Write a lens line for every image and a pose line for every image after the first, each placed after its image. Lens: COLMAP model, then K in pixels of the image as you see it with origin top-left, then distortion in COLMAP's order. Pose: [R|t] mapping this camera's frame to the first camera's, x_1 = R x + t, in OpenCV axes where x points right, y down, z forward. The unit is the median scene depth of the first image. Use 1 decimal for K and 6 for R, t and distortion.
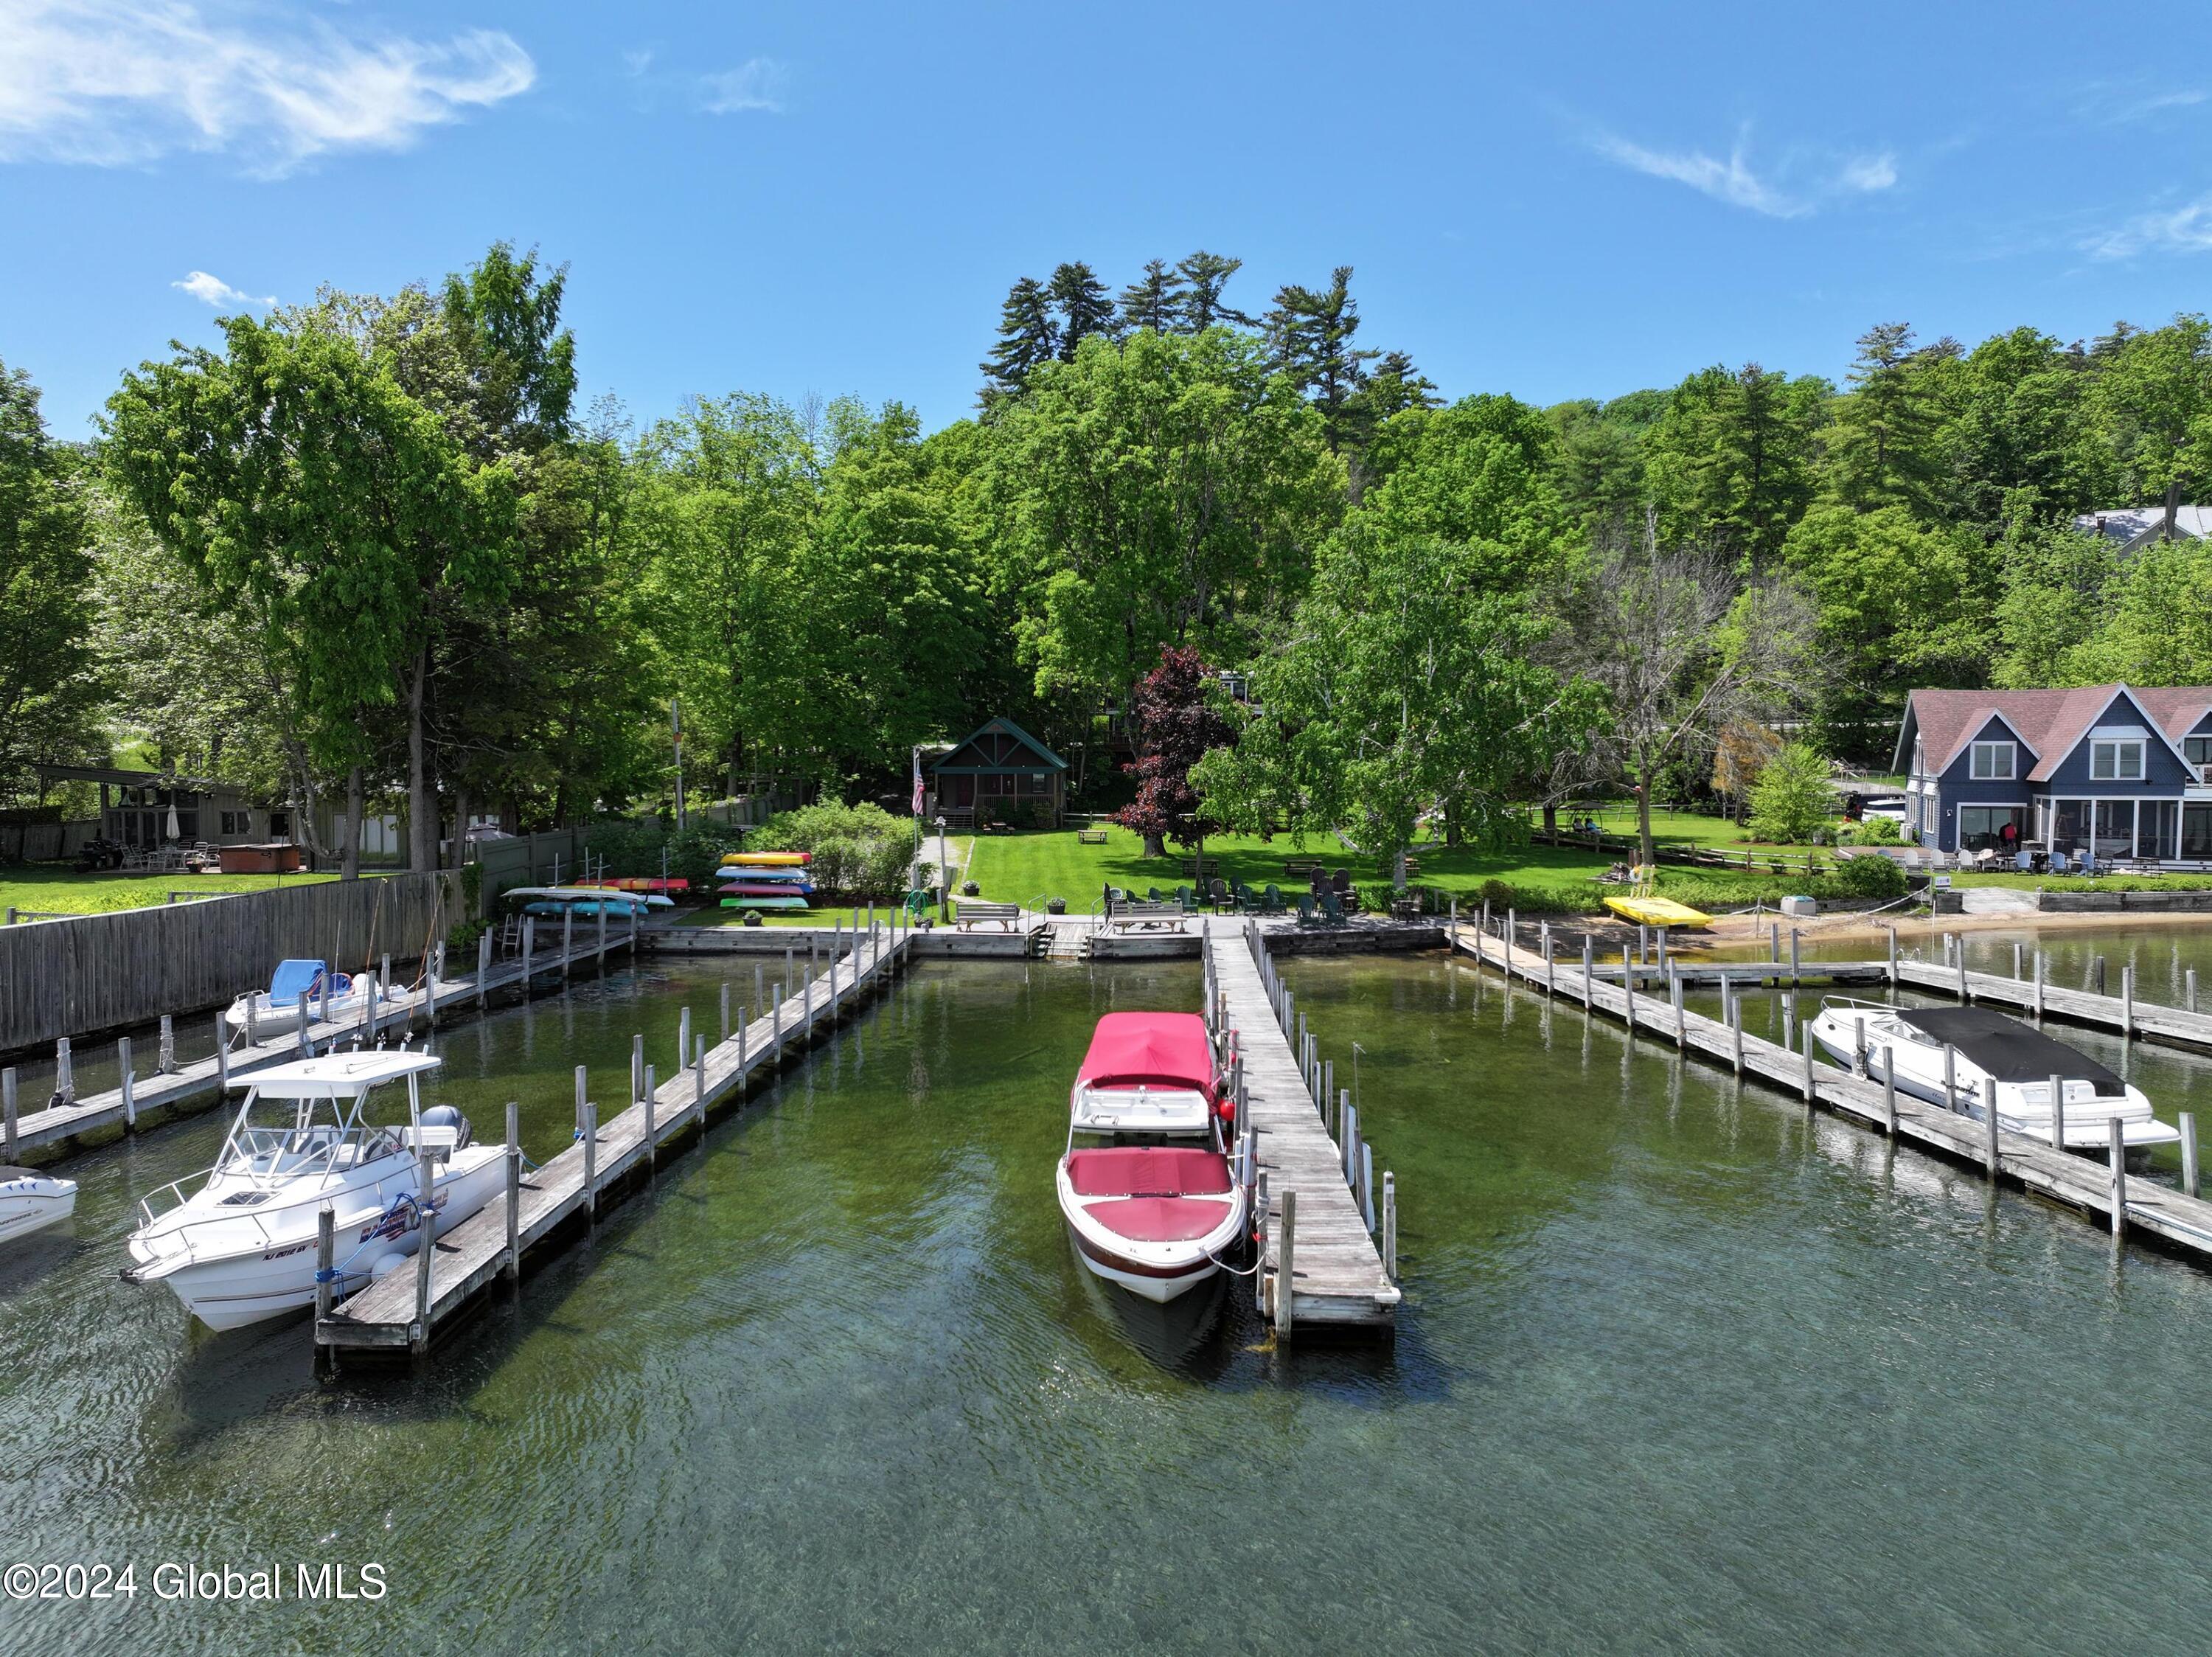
lens RADIAL K [[1542.9, 0, 1111.5], [0, 1542.9, 819.0], [0, 0, 1]] dist [0.017258, -0.002611]
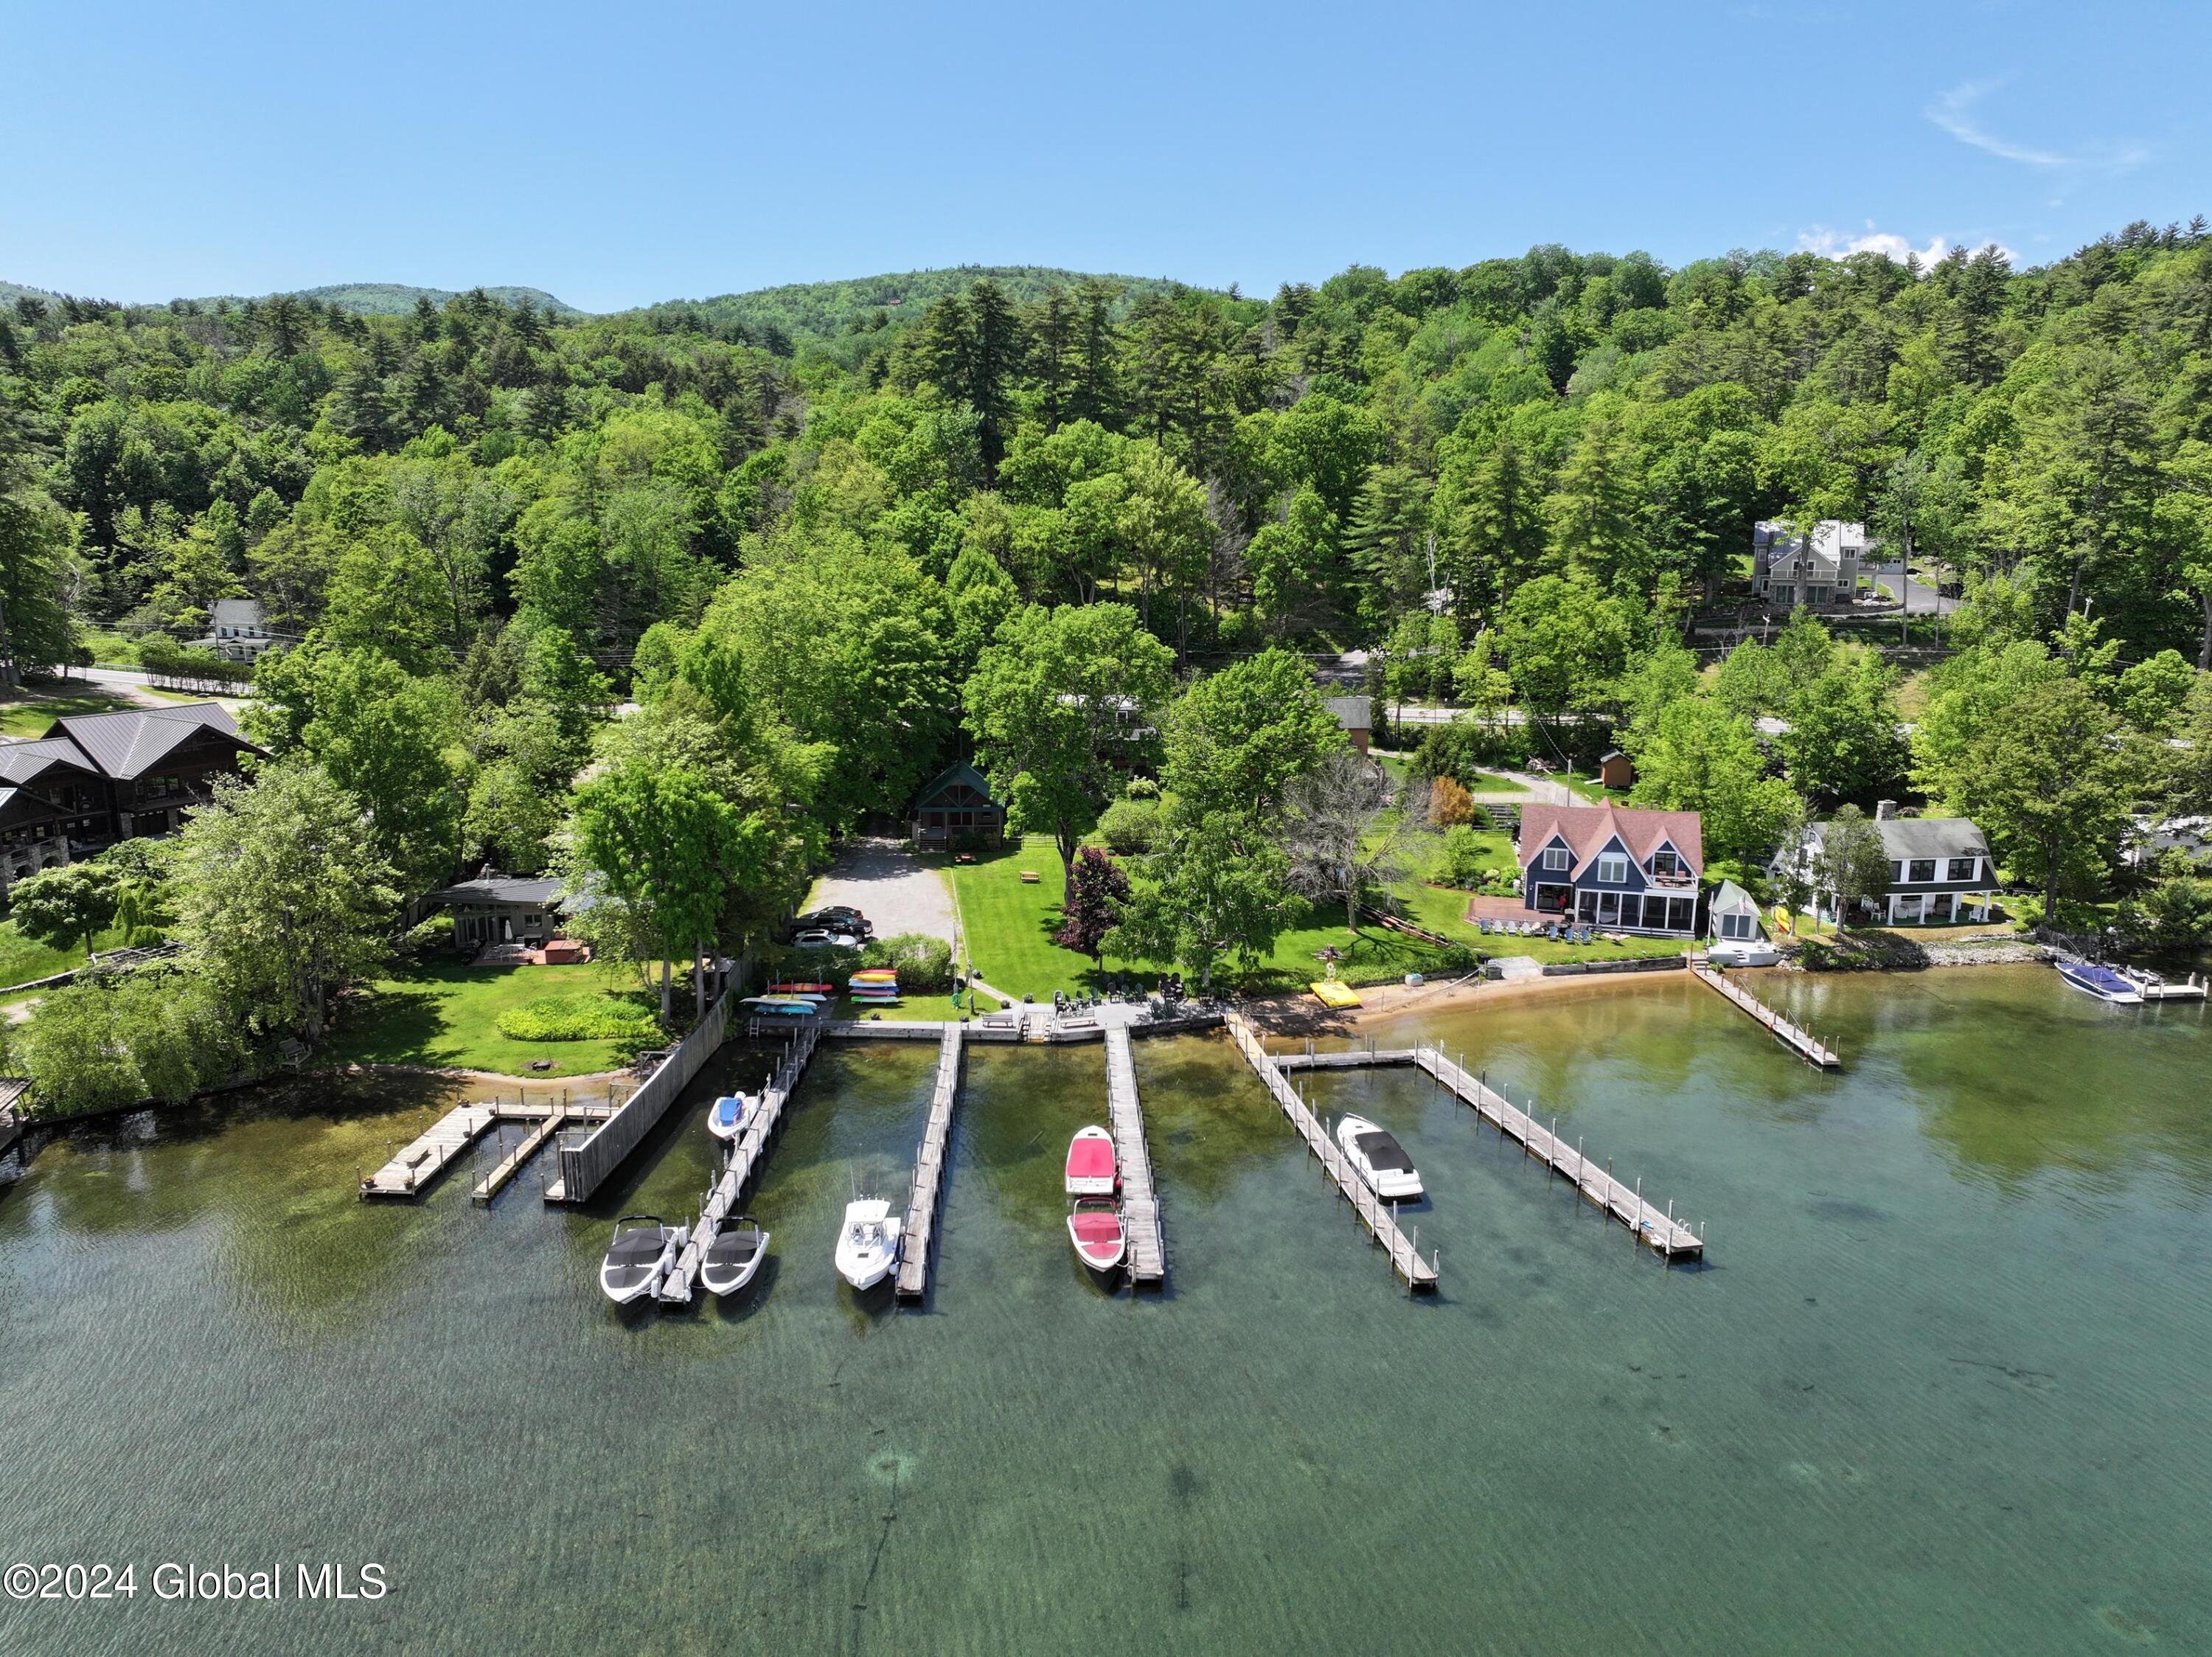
lens RADIAL K [[1542.9, 0, 1102.4], [0, 1542.9, 828.1], [0, 0, 1]] dist [0.017258, -0.002611]
pose [[0.997449, -0.007772, 0.070953, -0.063181], [-0.004287, 0.985736, 0.168245, -0.388628], [-0.071248, -0.168120, 0.983188, -0.705365]]
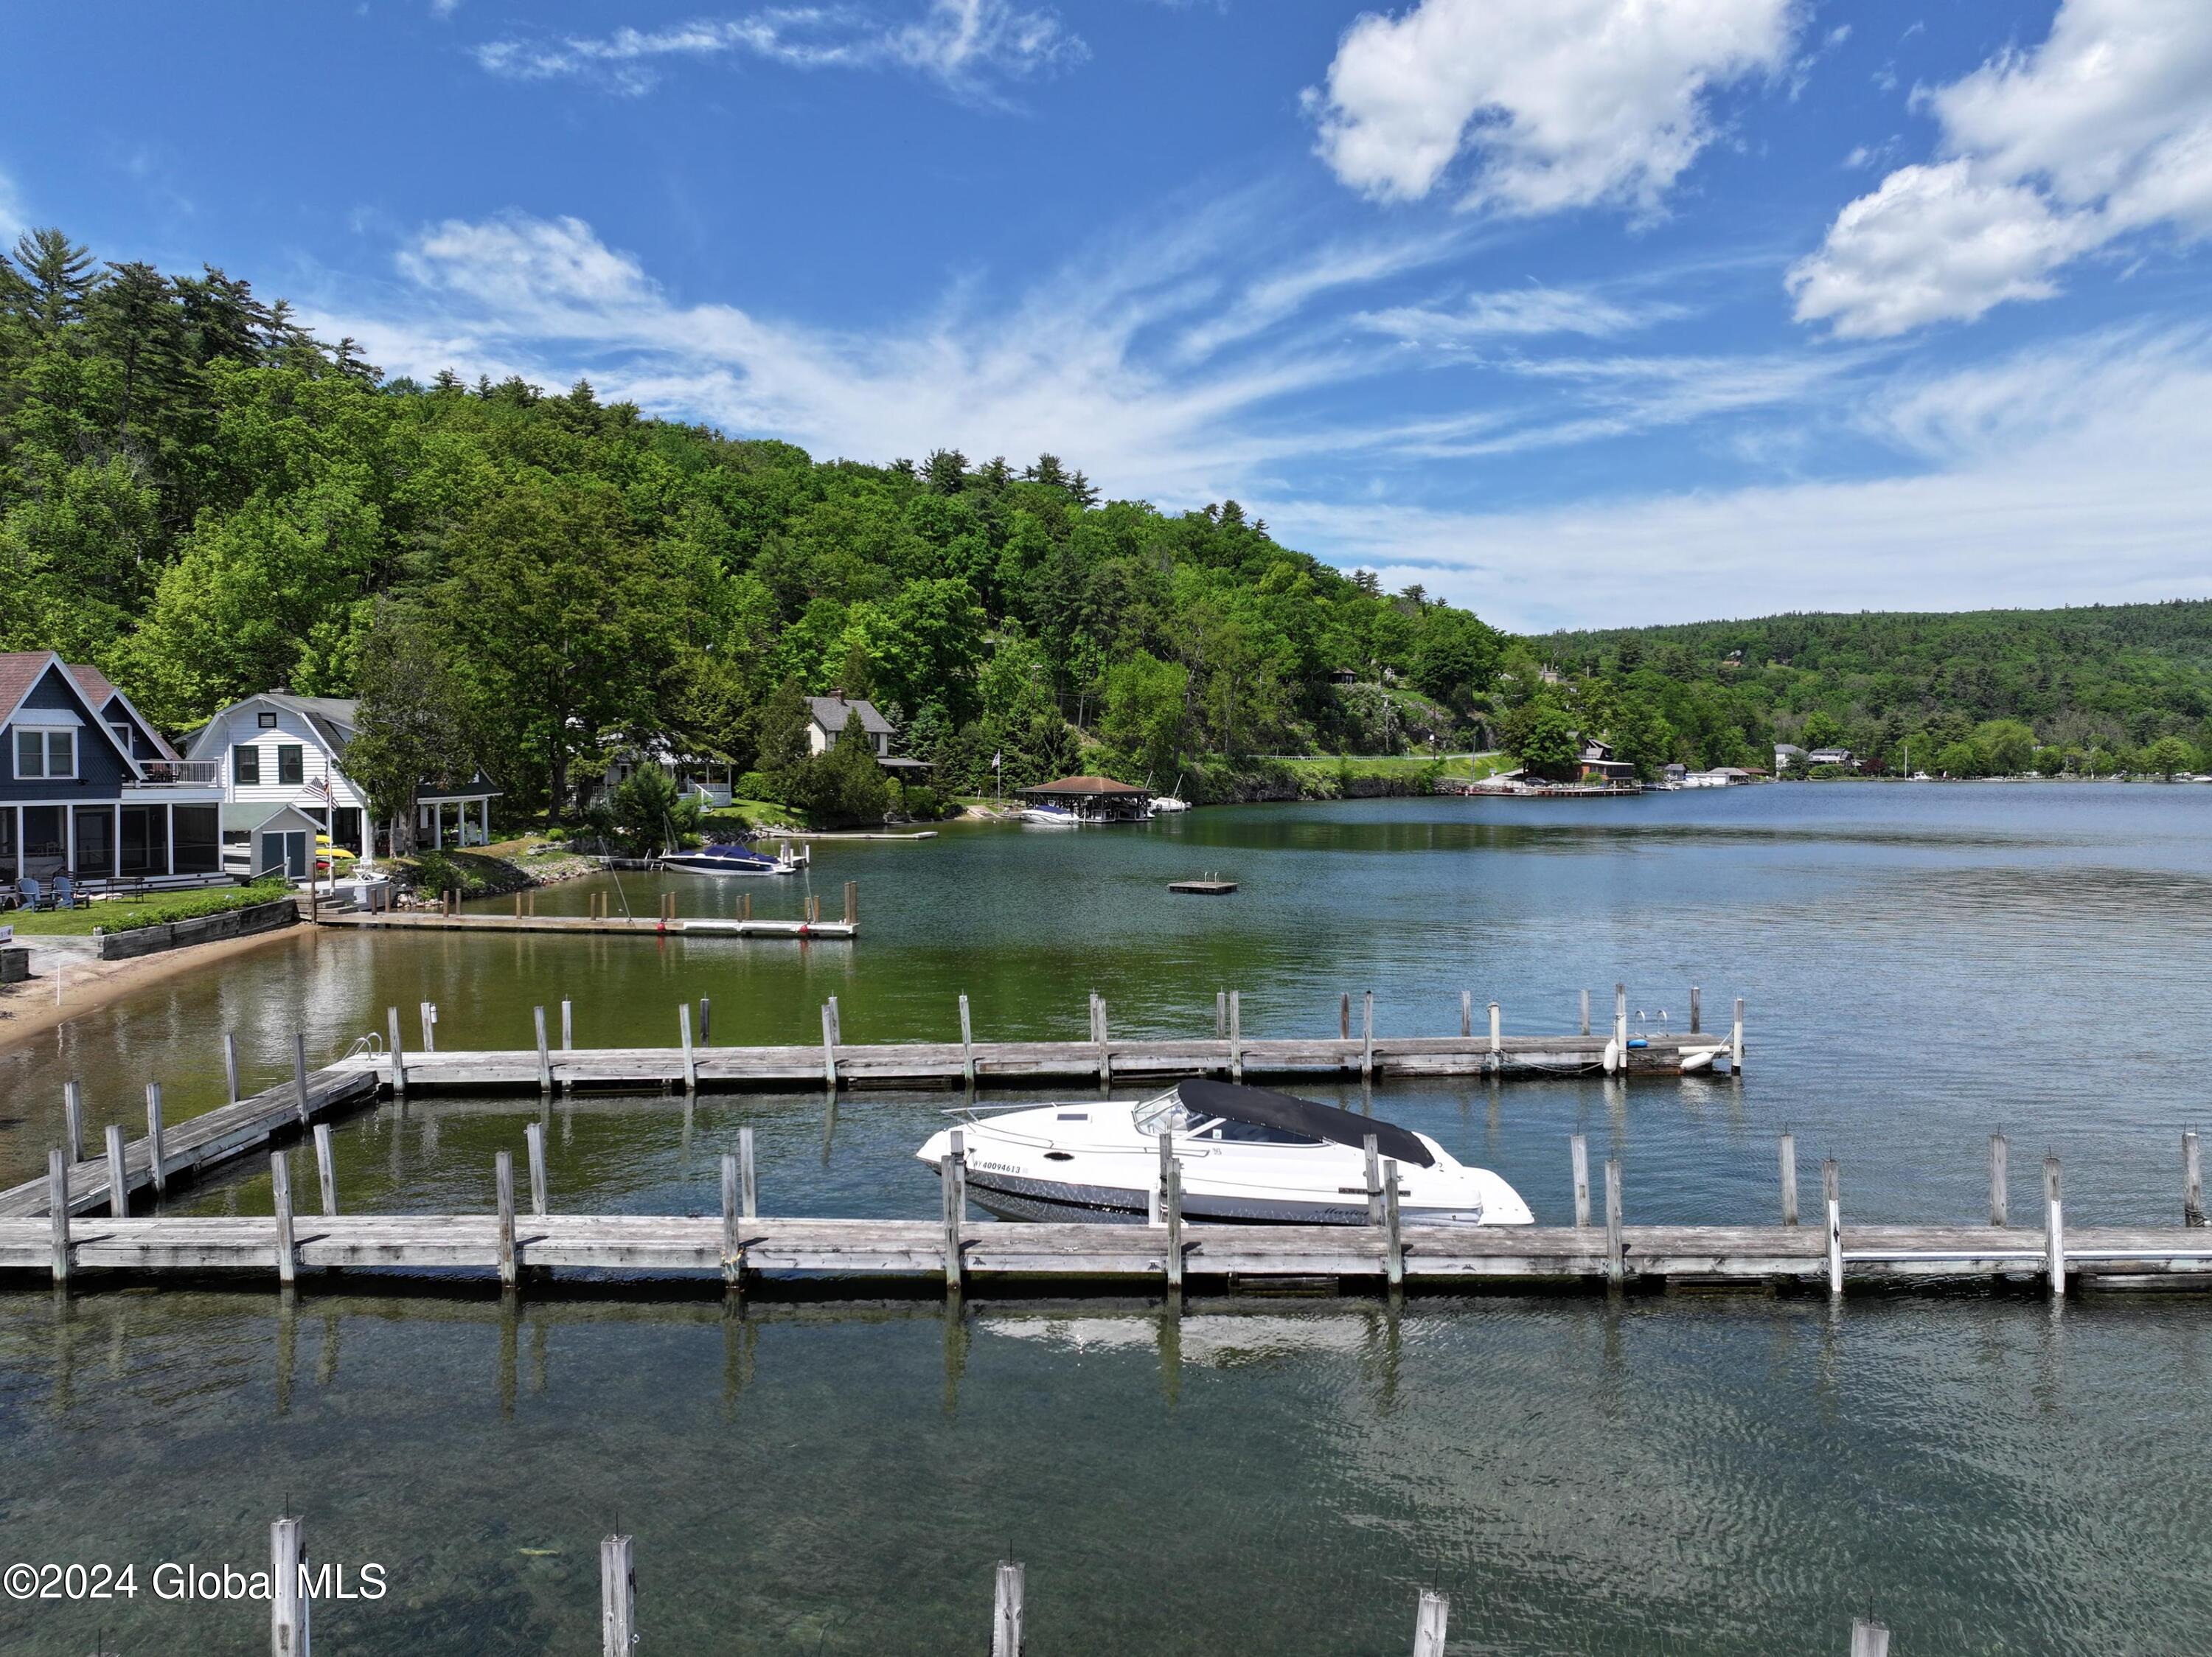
lens RADIAL K [[1542.9, 0, 1111.7], [0, 1542.9, 828.3], [0, 0, 1]] dist [0.017258, -0.002611]
pose [[0.075912, -0.040619, 0.996287, -0.075693], [0.033924, 0.998697, 0.038132, -0.012623], [-0.996537, 0.030904, 0.077191, 0.427159]]
